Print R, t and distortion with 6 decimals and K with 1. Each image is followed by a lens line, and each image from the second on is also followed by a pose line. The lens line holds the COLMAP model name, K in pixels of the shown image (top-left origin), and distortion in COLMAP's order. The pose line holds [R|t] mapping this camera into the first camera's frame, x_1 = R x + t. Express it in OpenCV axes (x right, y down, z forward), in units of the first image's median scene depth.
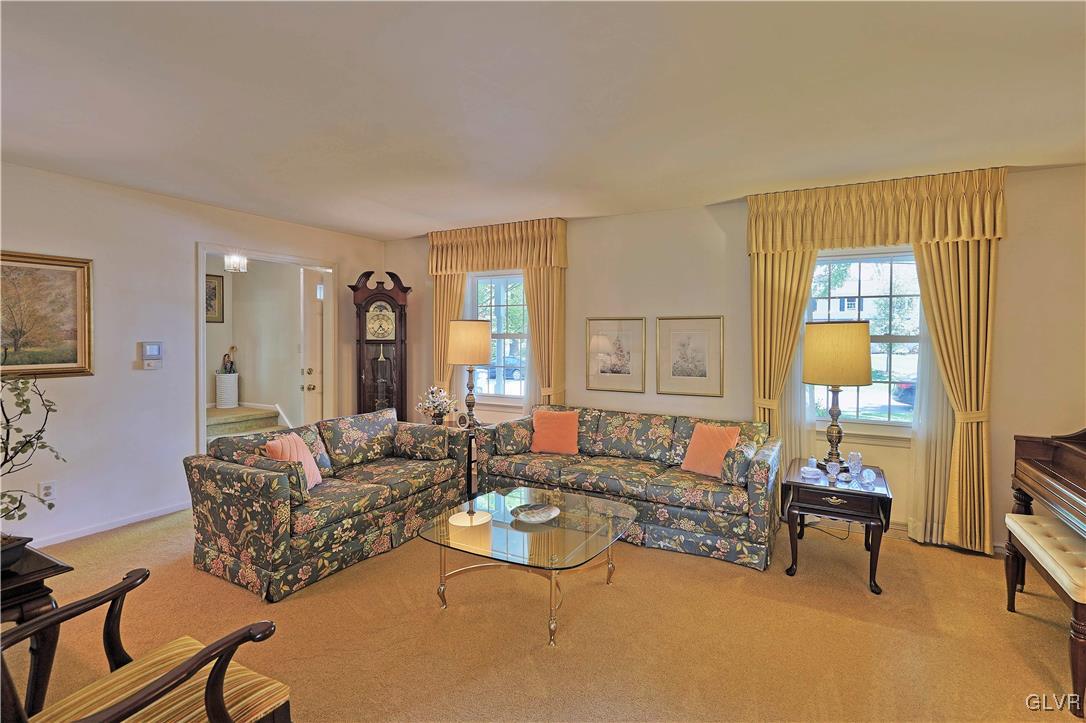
lens RADIAL K [[504.9, 0, 565.2], [0, 504.9, 345.3], [0, 0, 1]] dist [-0.000508, 0.002927]
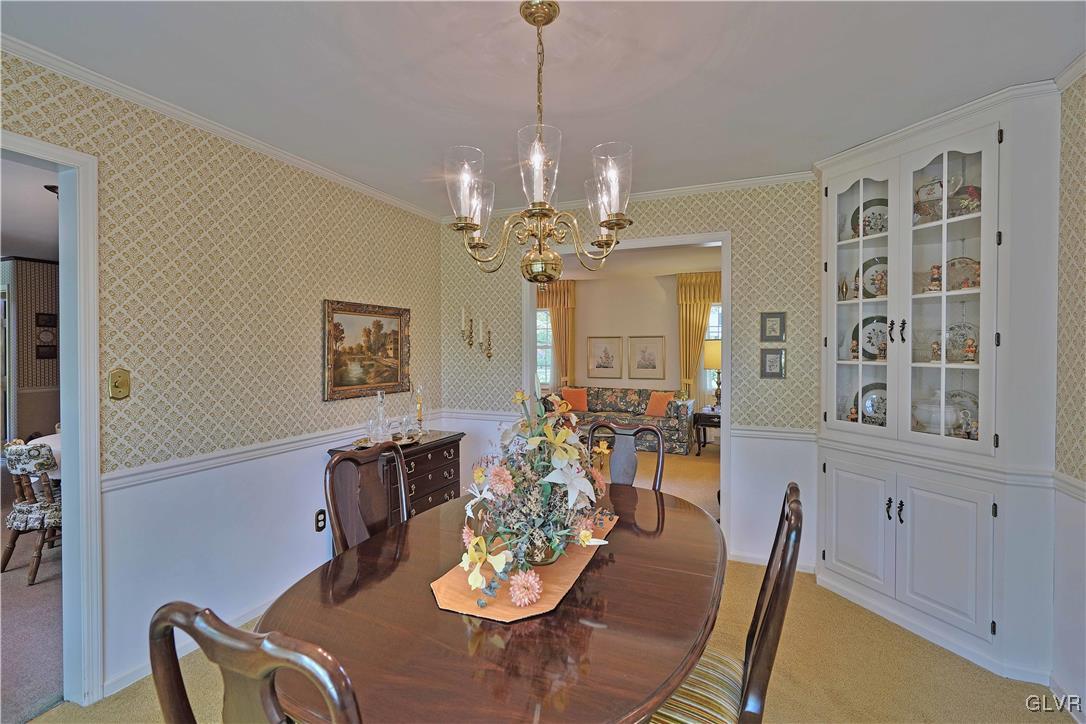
lens RADIAL K [[504.9, 0, 542.8], [0, 504.9, 355.3], [0, 0, 1]] dist [-0.000508, 0.002927]
pose [[0.996004, -0.003525, 0.089242, -0.314503], [0.004242, 0.999960, -0.007850, 0.027818], [-0.089211, 0.008197, 0.995979, -0.849746]]
